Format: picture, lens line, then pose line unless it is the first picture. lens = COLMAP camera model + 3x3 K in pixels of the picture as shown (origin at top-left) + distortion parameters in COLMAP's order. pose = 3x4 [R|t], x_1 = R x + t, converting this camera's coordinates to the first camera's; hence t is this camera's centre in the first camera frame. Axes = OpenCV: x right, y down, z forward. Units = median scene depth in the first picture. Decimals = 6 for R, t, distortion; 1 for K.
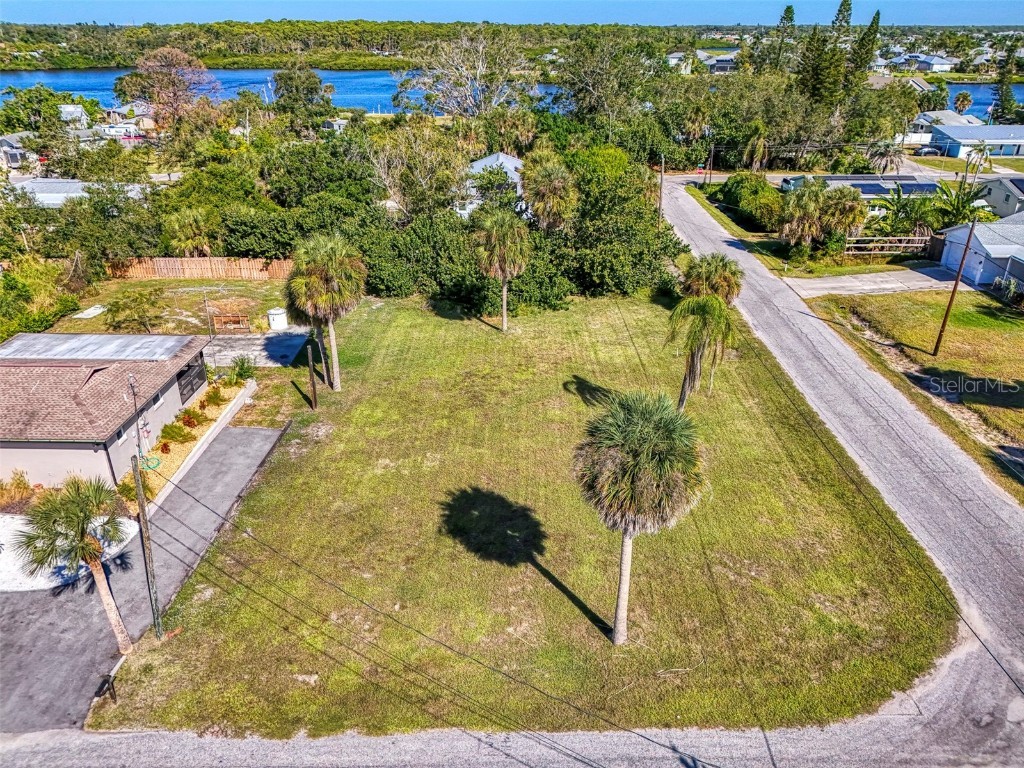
lens RADIAL K [[749.7, 0, 511.2], [0, 749.7, 390.6], [0, 0, 1]] dist [0.062008, -0.057384]
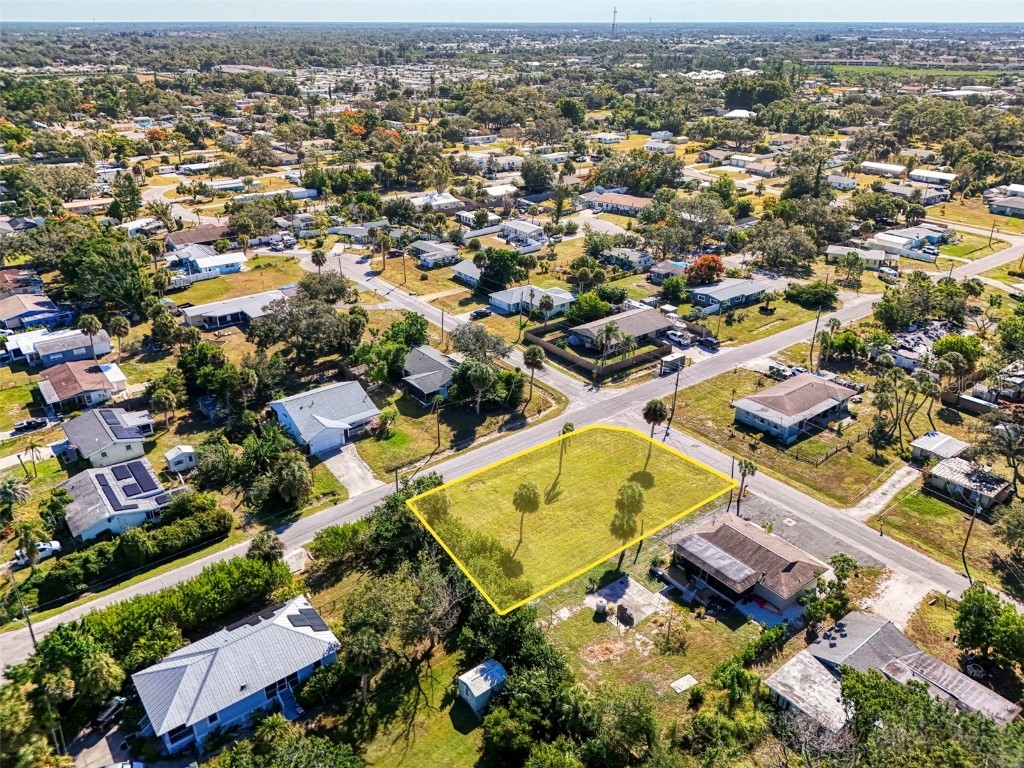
lens RADIAL K [[751.6, 0, 509.7], [0, 751.6, 385.1], [0, 0, 1]] dist [0.088714, -0.115960]
pose [[-0.618142, -0.339873, 0.708792, -1.437889], [0.341639, 0.695920, 0.631647, -1.860805], [-0.707943, 0.632599, -0.314064, 1.623086]]
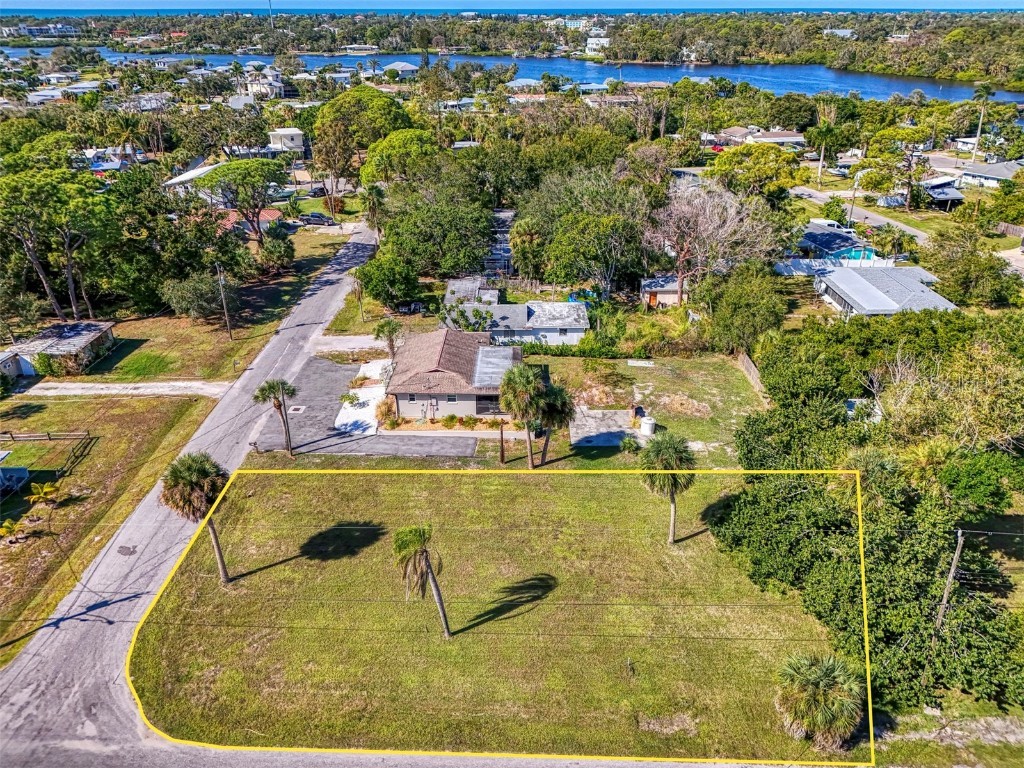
lens RADIAL K [[765.0, 0, 512.0], [0, 765.0, 384.0], [0, 0, 1]] dist [0.062445, -0.056067]
pose [[-0.001661, 0.433821, -0.900998, 0.974170], [-0.431762, 0.812379, 0.391948, -0.664793], [0.901986, 0.389667, 0.185958, 0.631498]]
